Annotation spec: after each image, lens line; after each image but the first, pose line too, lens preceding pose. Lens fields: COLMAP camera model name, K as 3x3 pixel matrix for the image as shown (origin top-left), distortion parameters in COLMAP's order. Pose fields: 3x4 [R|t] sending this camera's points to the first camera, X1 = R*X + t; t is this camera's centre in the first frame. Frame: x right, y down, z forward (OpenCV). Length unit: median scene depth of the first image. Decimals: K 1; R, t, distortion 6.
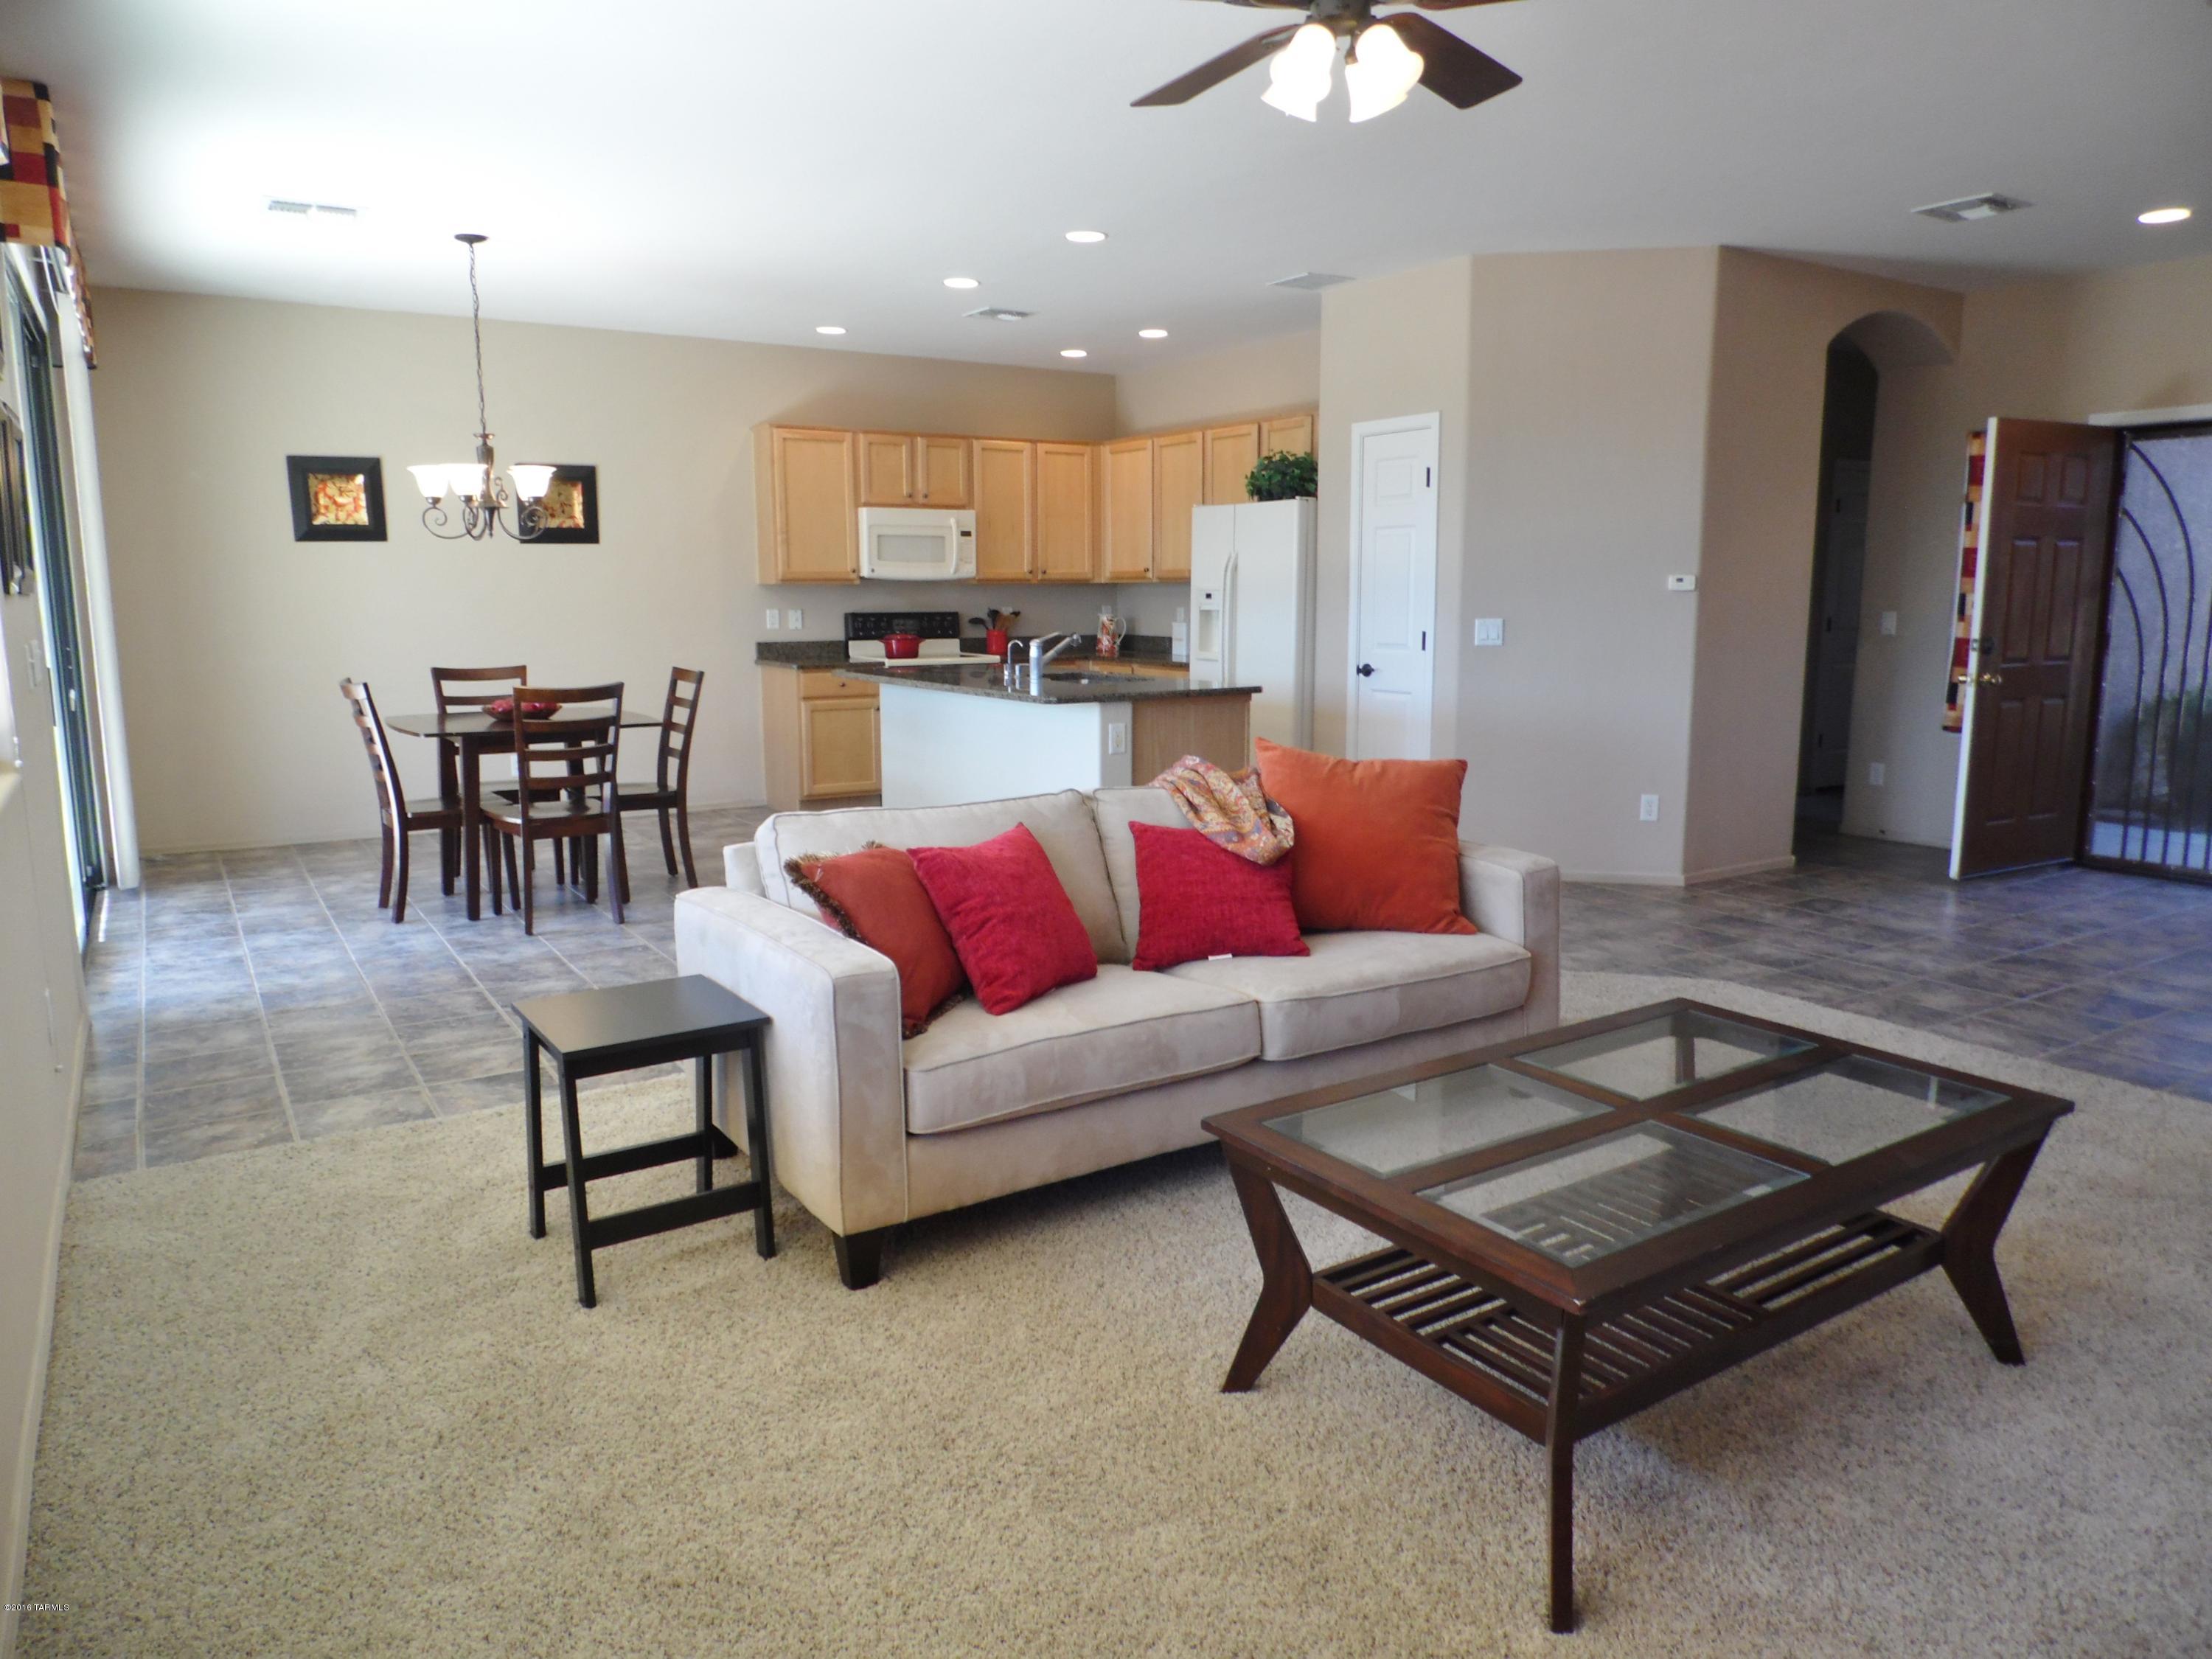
lens RADIAL K [[1457.0, 0, 1106.0], [0, 1457.0, 829.5], [0, 0, 1]] dist [0.003644, -0.000437]
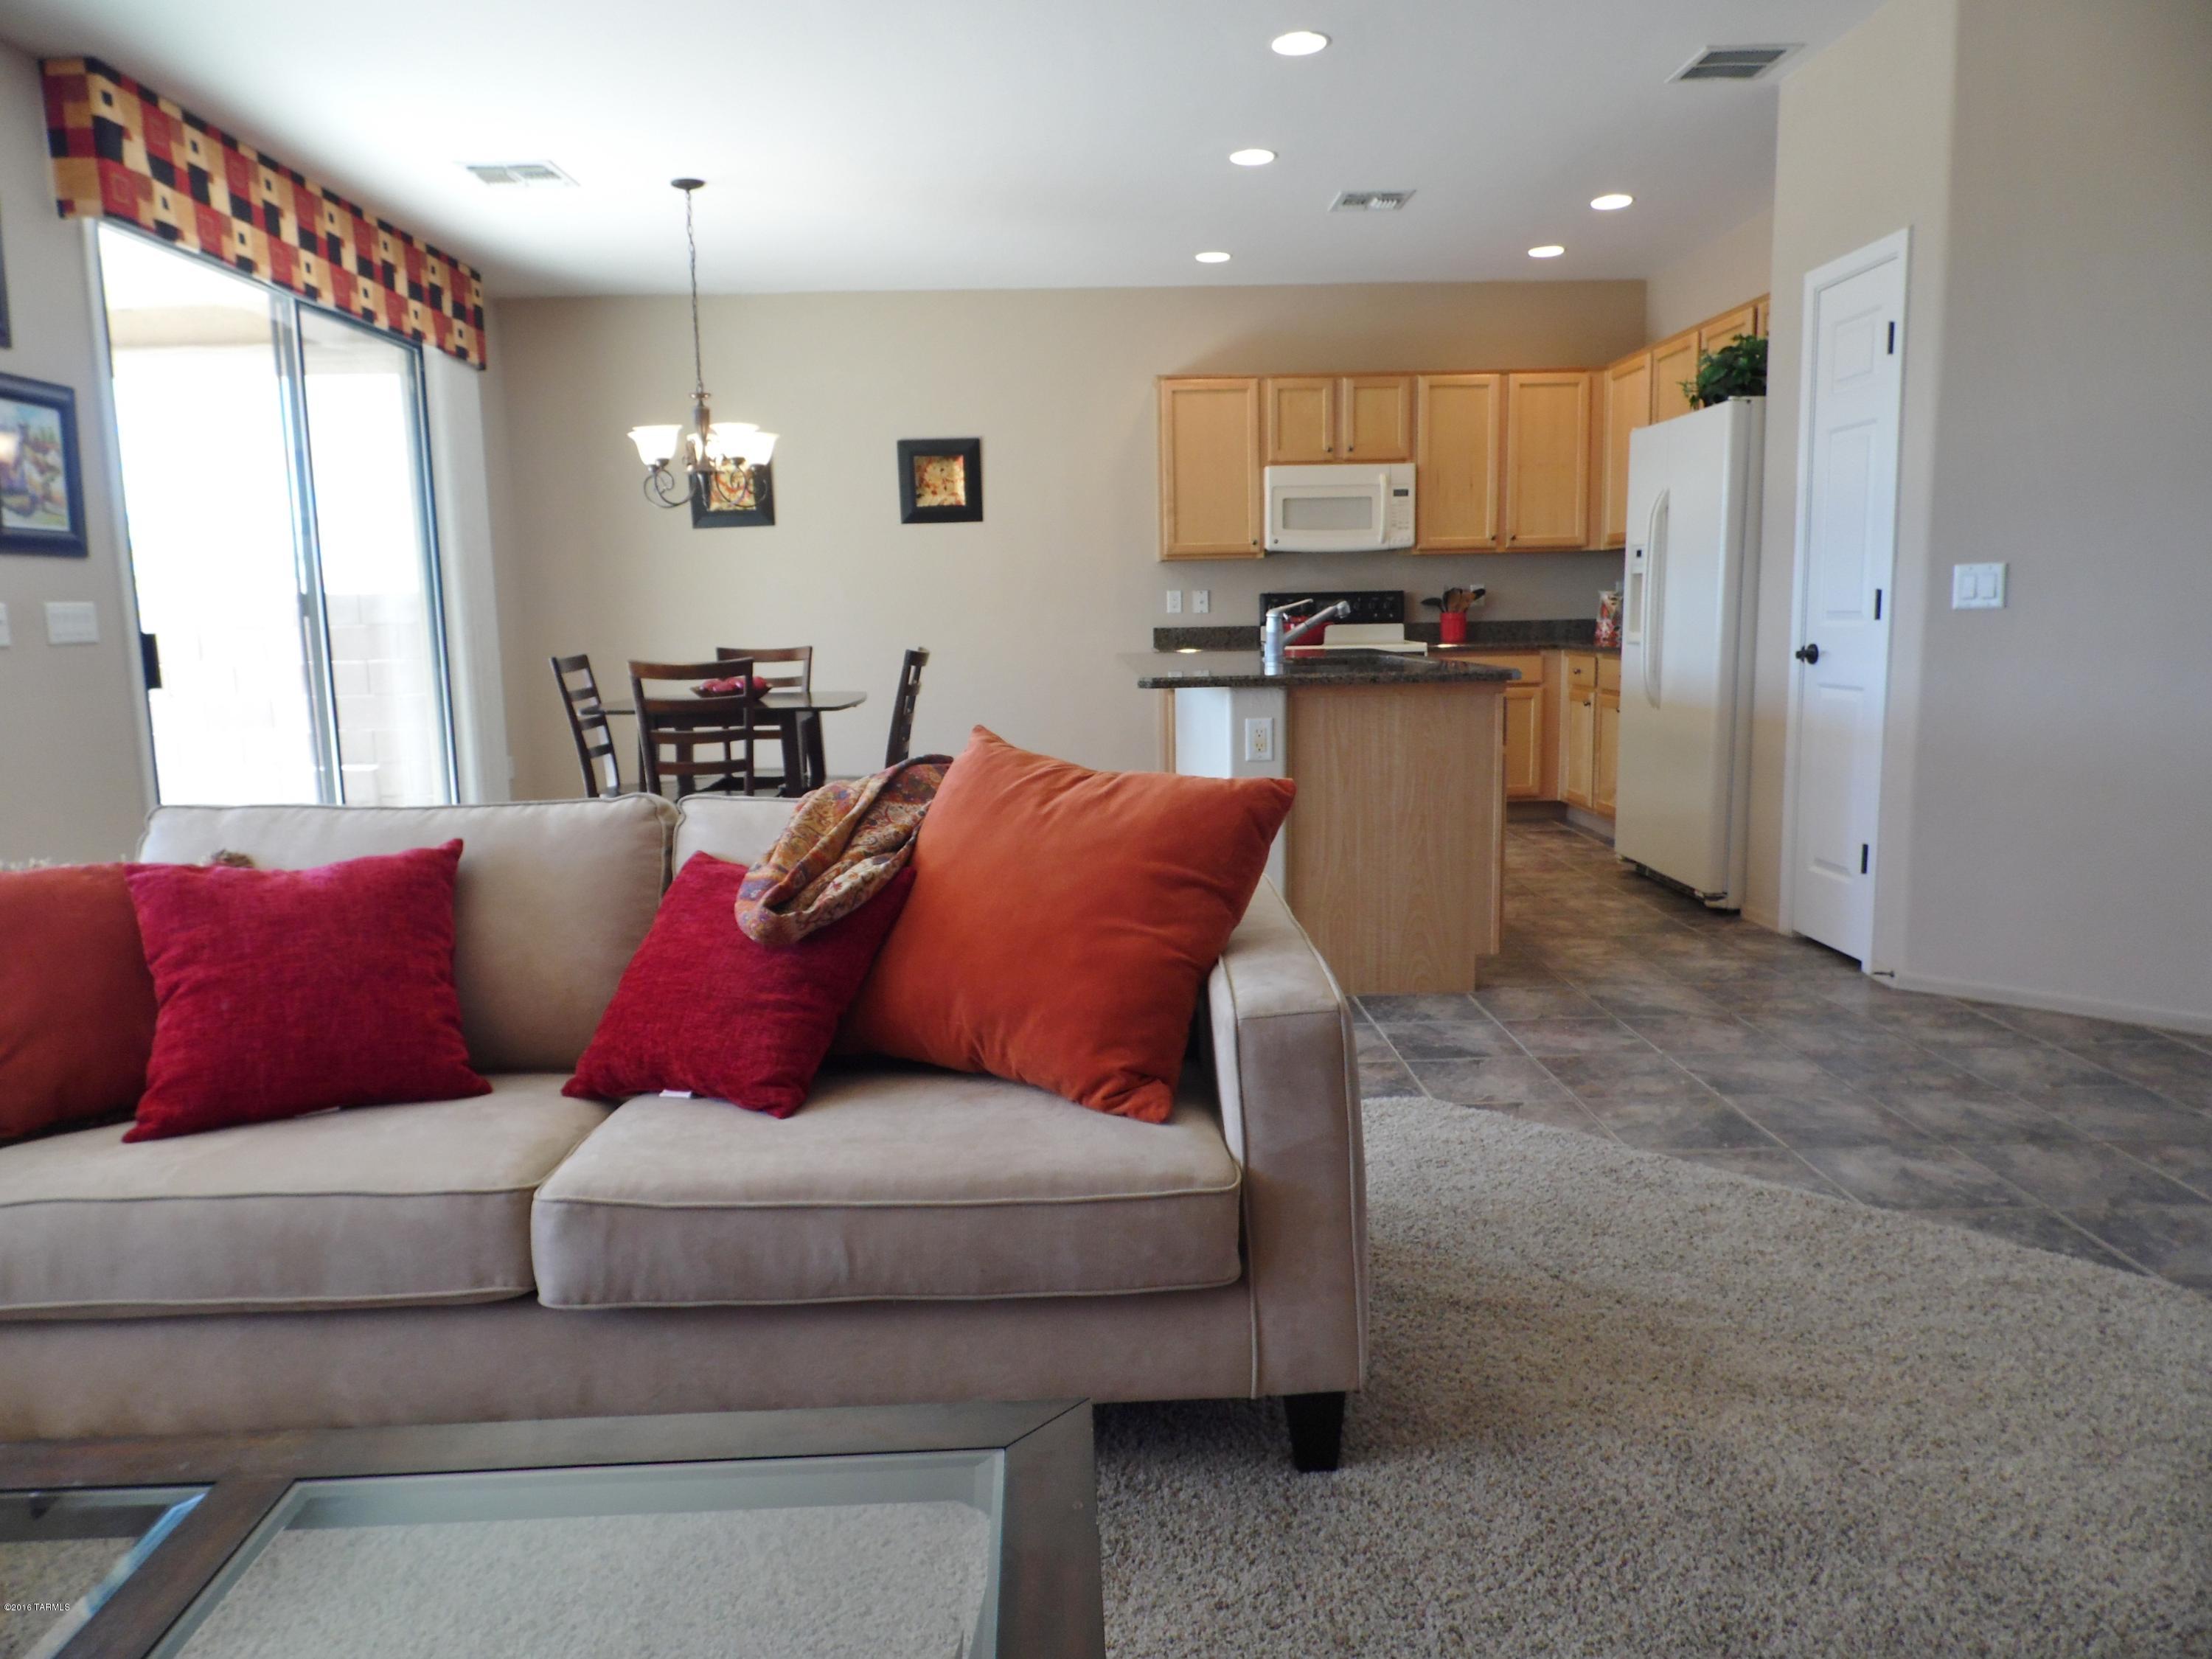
lens RADIAL K [[1476.1, 0, 1106.0], [0, 1476.1, 829.5], [0, 0, 1]] dist [-0.002178, -0.002310]
pose [[0.858027, 0.061467, -0.509913, 0.200455], [-0.066366, 0.997758, 0.008602, -0.013090], [0.509299, 0.026460, 0.860183, 0.224996]]
